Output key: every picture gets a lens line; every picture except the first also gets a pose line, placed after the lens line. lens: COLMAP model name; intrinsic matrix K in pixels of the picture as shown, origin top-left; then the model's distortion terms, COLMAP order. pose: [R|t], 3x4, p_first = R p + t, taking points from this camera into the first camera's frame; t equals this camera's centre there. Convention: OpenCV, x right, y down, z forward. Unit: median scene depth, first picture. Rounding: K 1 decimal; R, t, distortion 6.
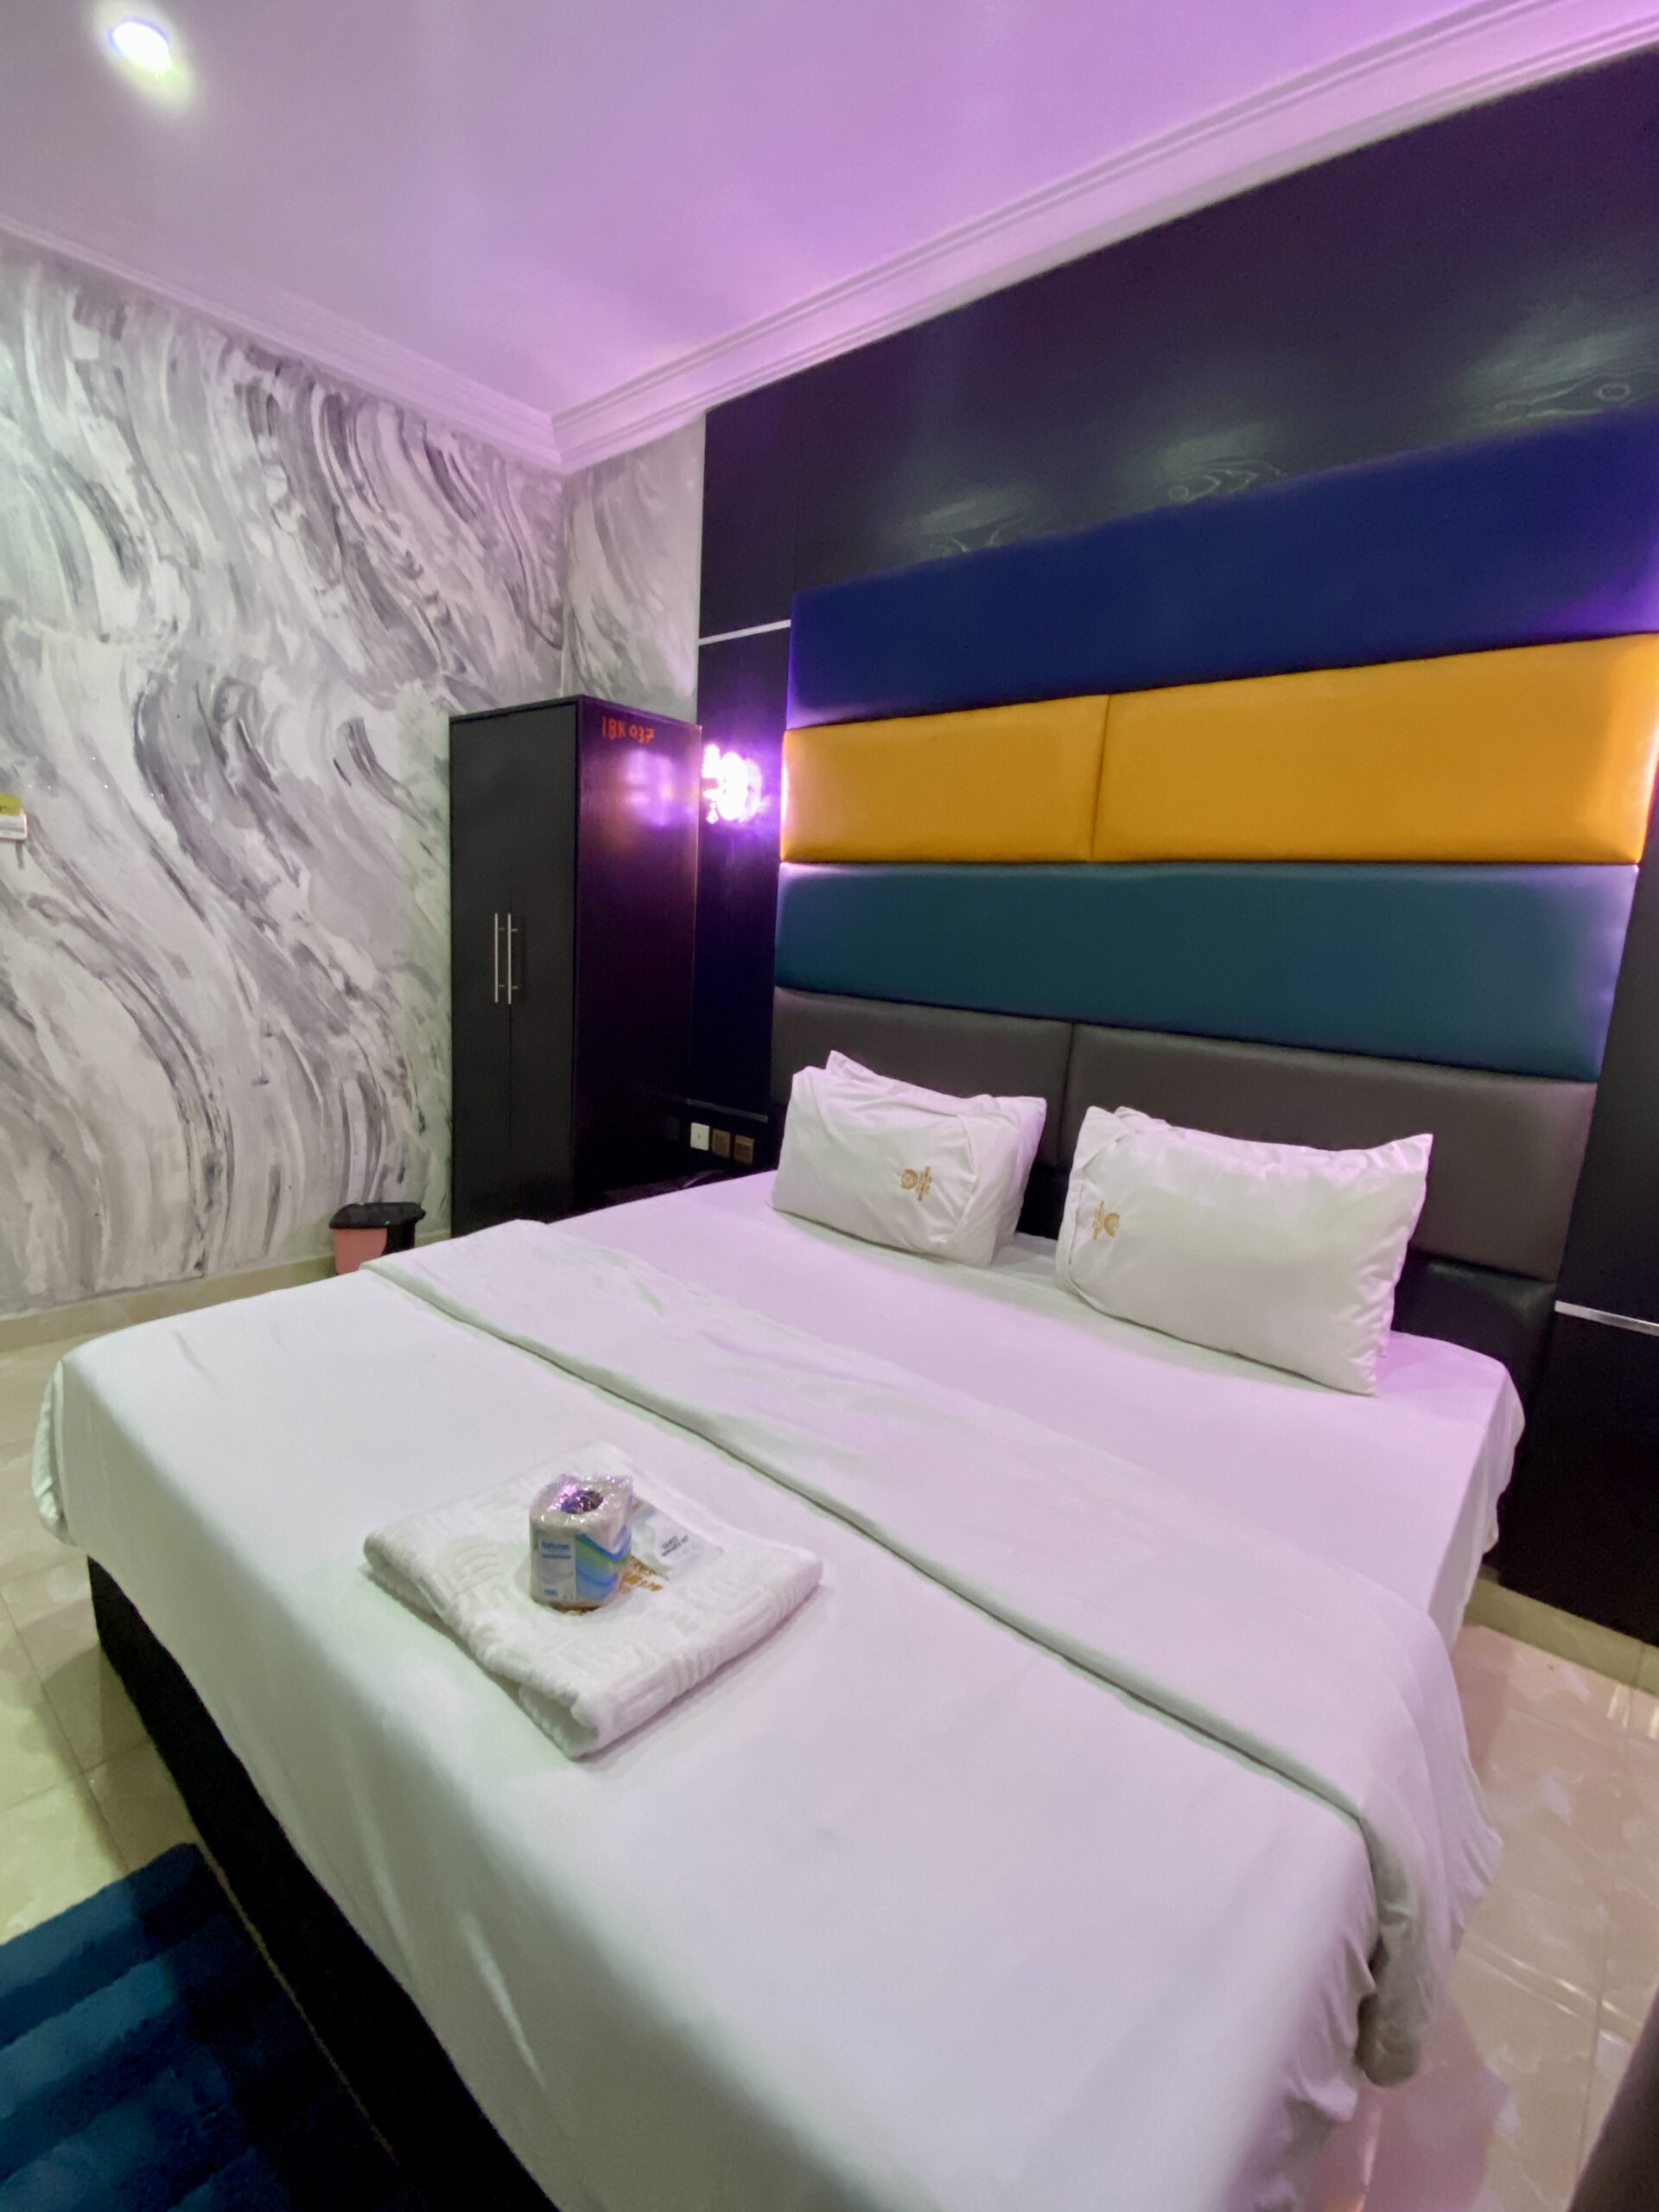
lens RADIAL K [[965.0, 0, 840.9], [0, 965.0, 1115.6], [0, 0, 1]] dist [-0.009304, -0.006610]
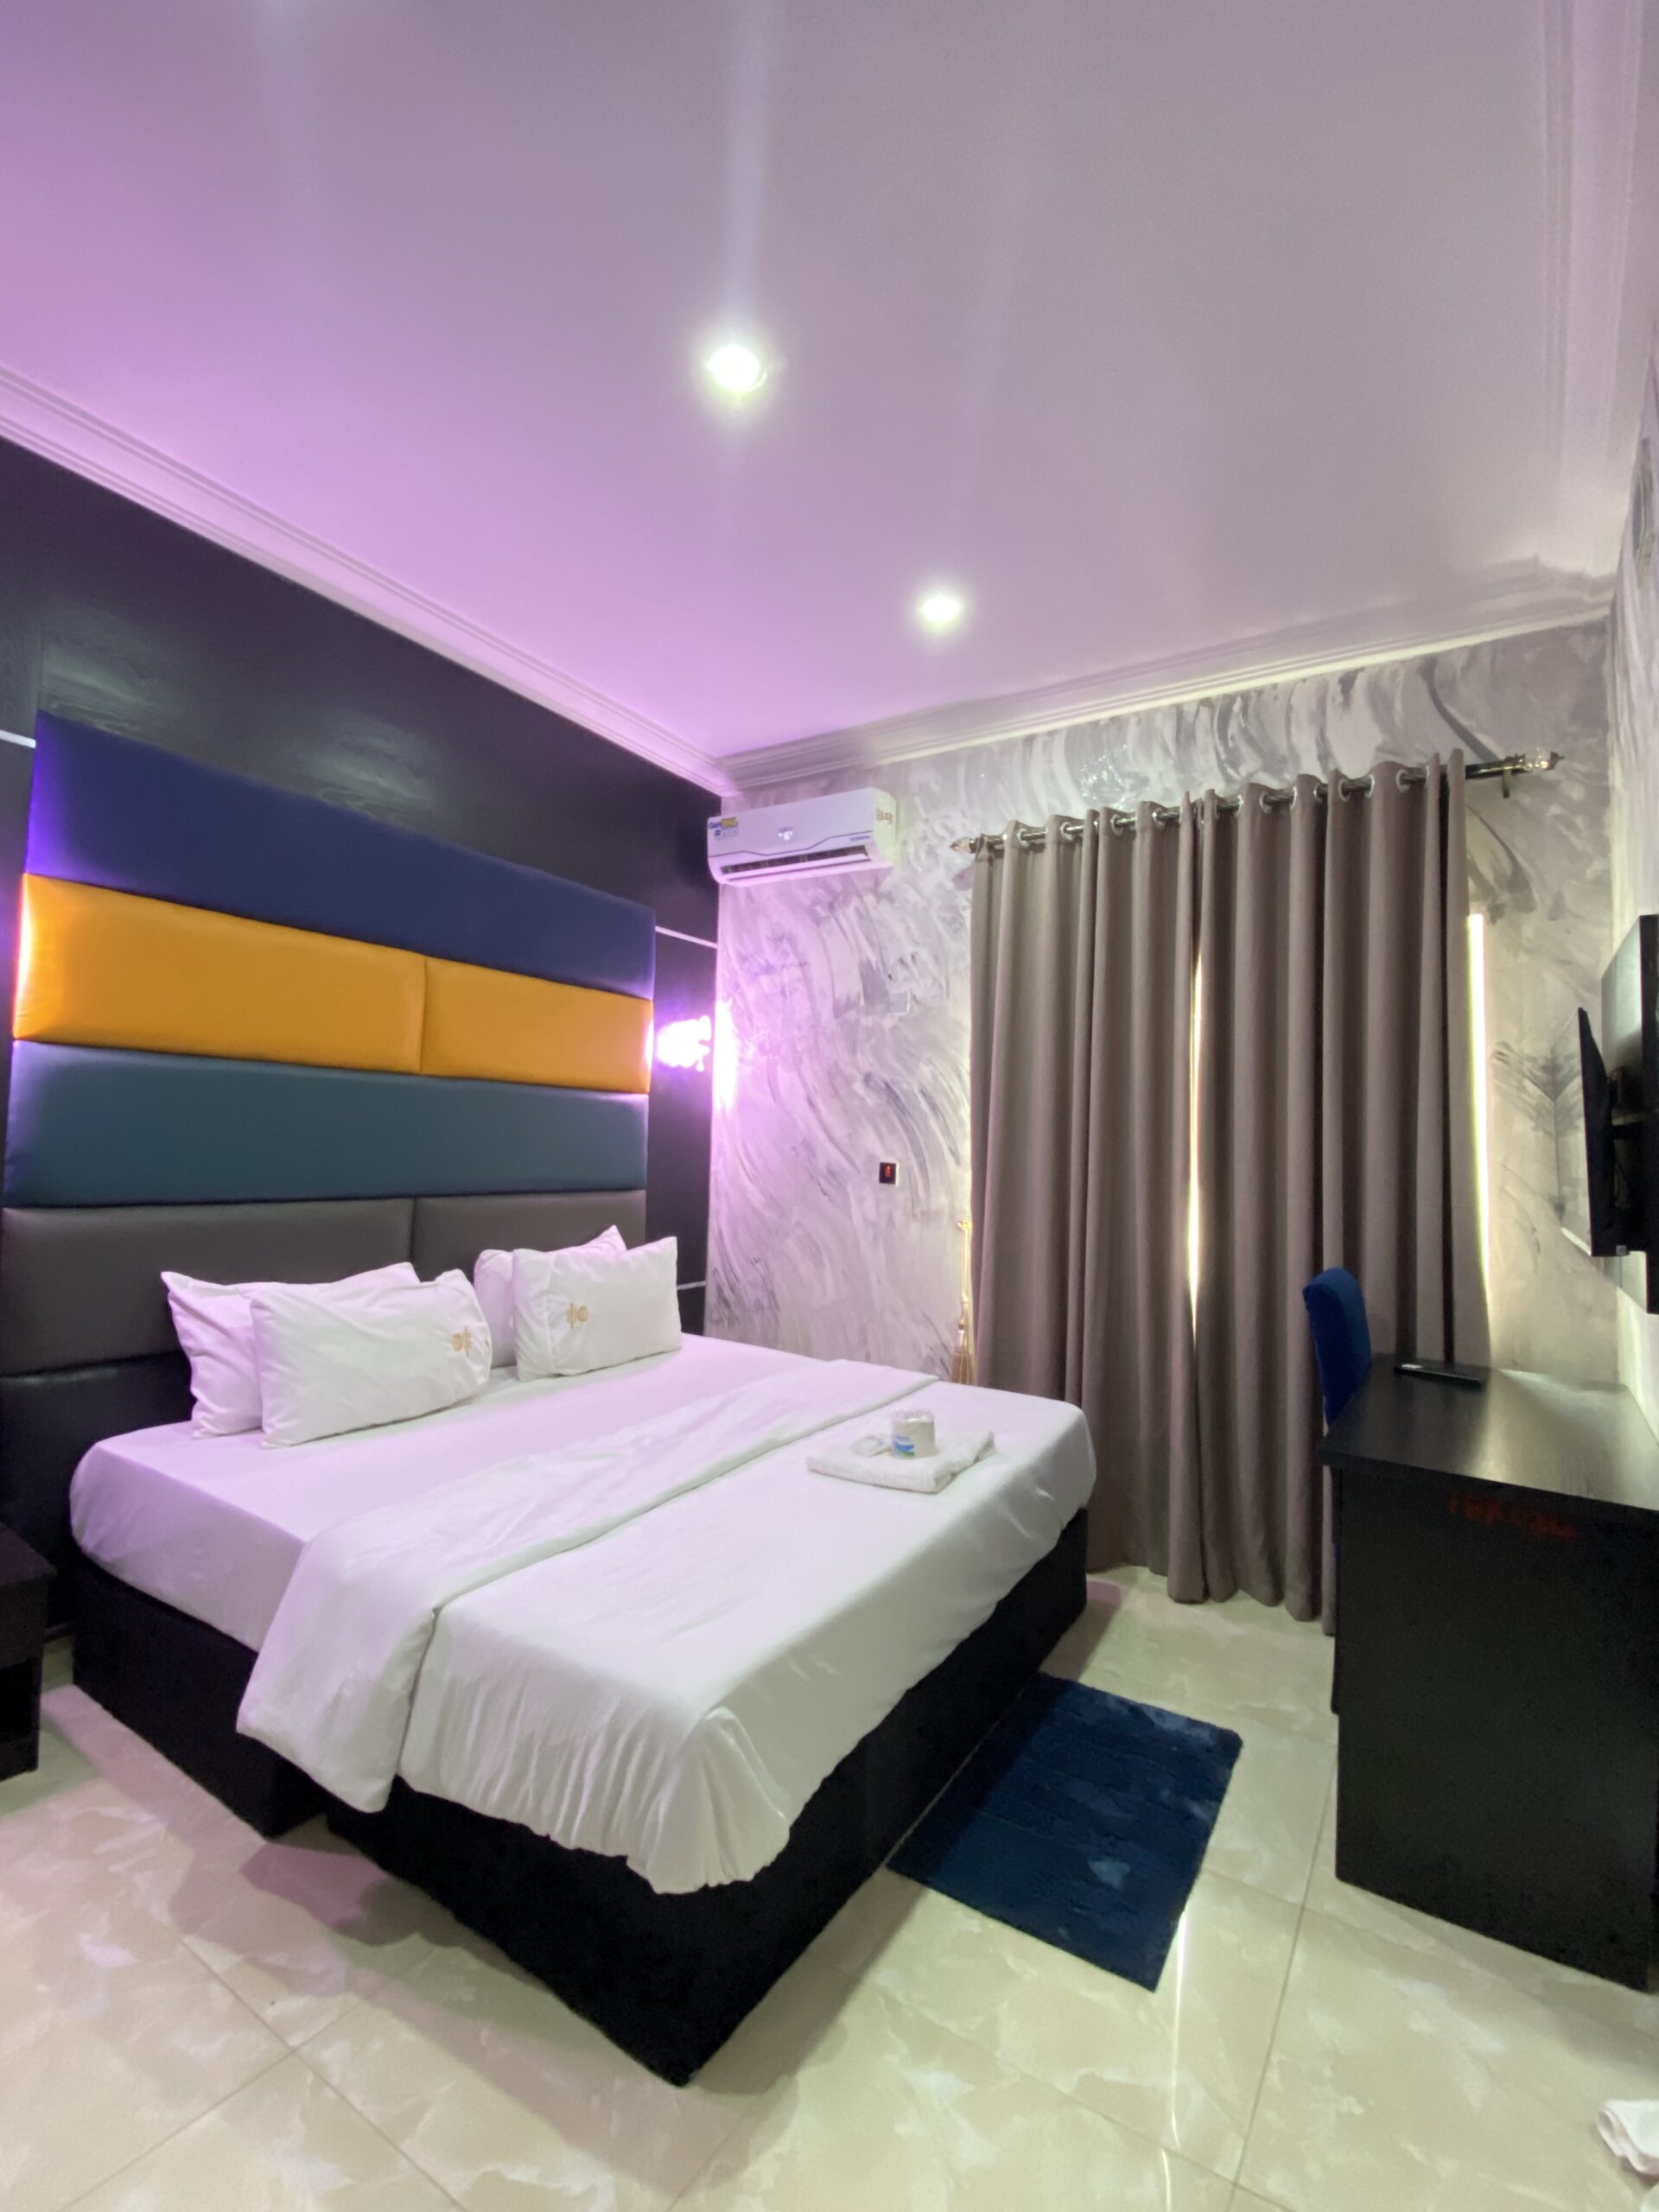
lens RADIAL K [[965.0, 0, 840.6], [0, 965.0, 1094.4], [0, 0, 1]] dist [-0.009304, -0.006610]
pose [[-0.145381, -0.026049, 0.989033, -1.184601], [0.137059, 0.989485, 0.046208, -0.230682], [-0.979836, 0.142274, -0.140282, 0.658047]]
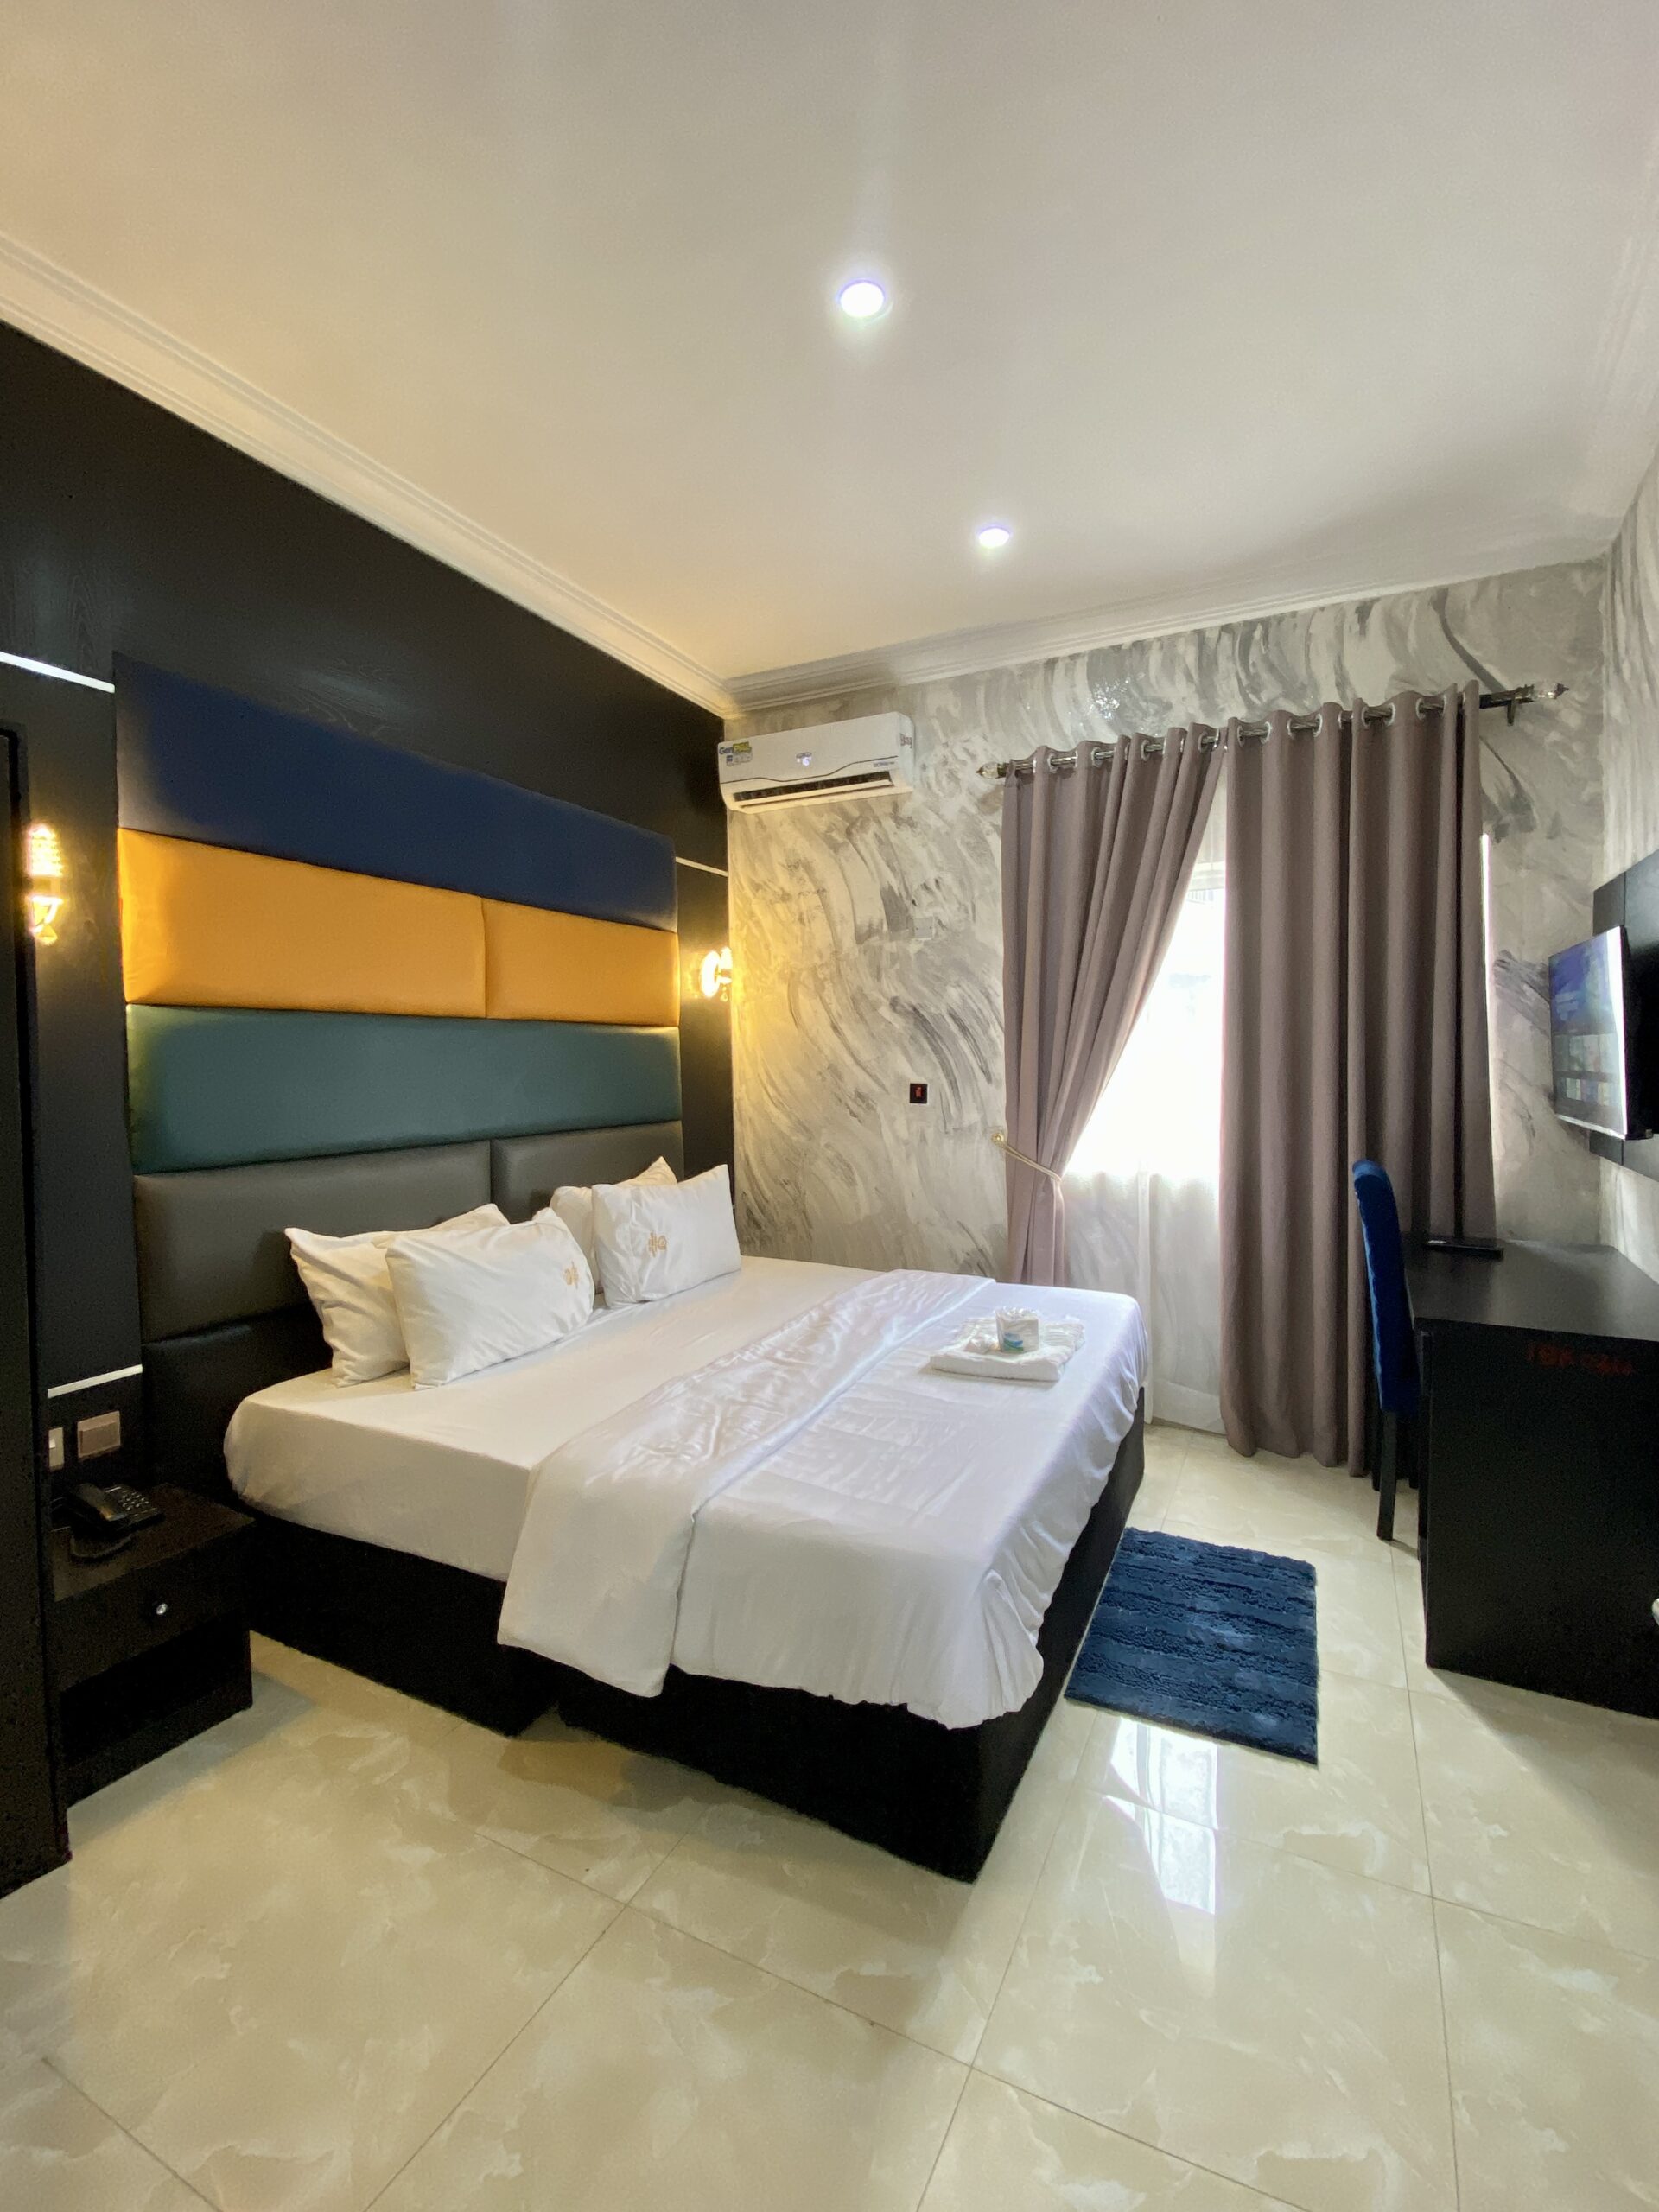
lens RADIAL K [[965.0, 0, 836.1], [0, 965.0, 1093.9], [0, 0, 1]] dist [-0.009304, -0.006610]
pose [[-0.246776, -0.104050, 0.963470, -1.193037], [0.169625, 0.974232, 0.148658, -0.291360], [-0.954112, 0.200114, -0.222768, 0.902897]]
